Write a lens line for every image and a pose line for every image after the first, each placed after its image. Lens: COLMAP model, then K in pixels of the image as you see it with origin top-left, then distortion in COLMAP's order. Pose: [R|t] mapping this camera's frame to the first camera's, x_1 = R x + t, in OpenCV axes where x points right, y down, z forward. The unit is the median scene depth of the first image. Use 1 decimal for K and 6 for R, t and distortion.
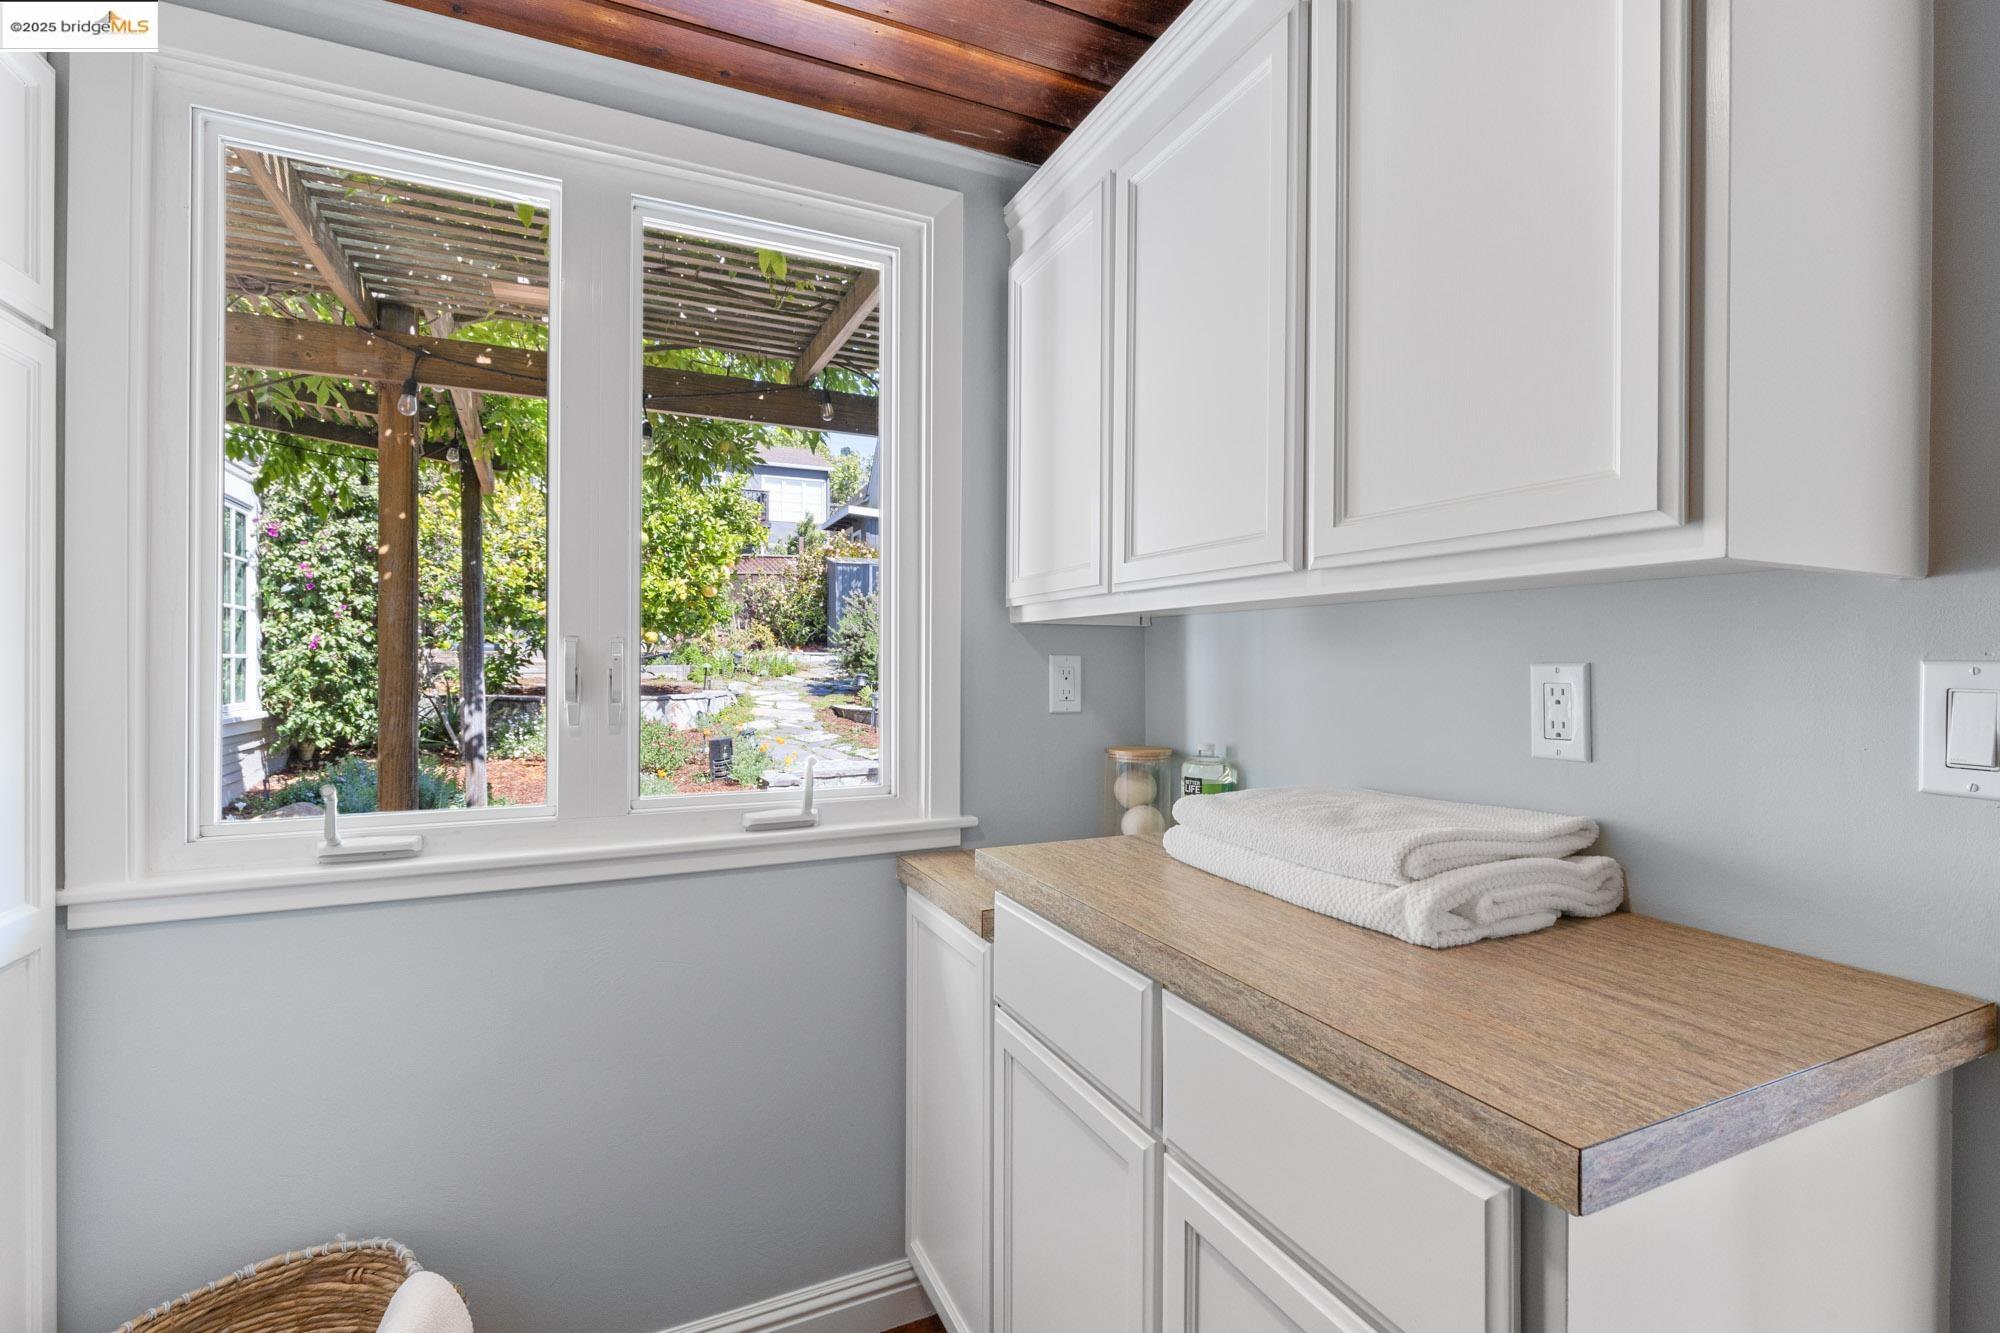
lens RADIAL K [[917.4, 0, 976.4], [0, 917.4, 664.9], [0, 0, 1]] dist [-0.041768, 0.000021]
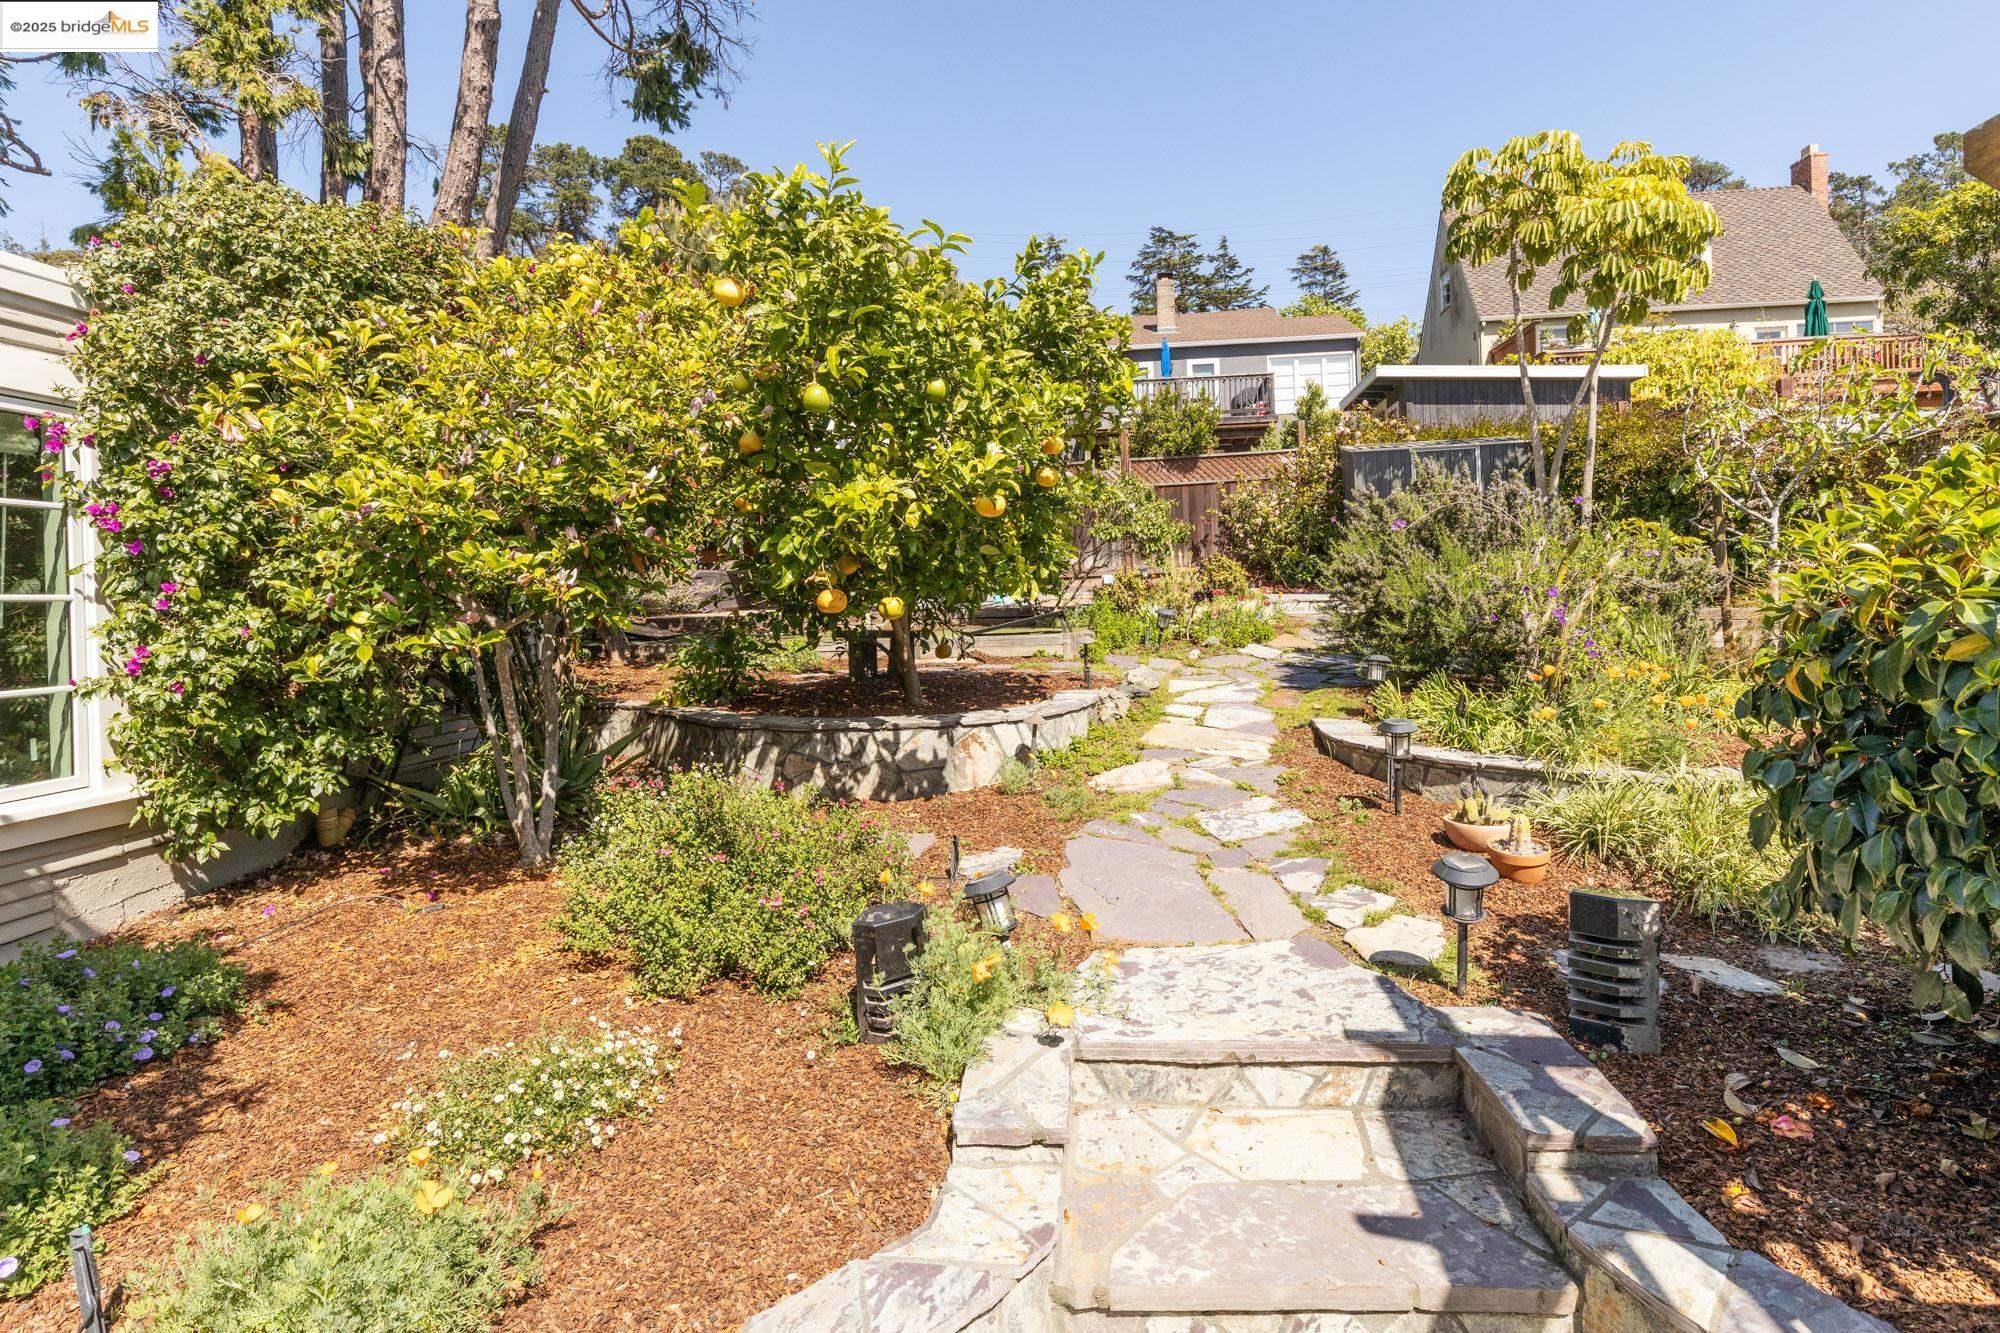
lens RADIAL K [[1014.9, 0, 1003.1], [0, 1014.9, 590.2], [0, 0, 1]] dist [0.004354, -0.000116]
pose [[0.867220, -0.032626, -0.496855, -0.032764], [0.031056, 0.999452, -0.011423, -0.028948], [0.496956, -0.005524, 0.867758, 0.511425]]
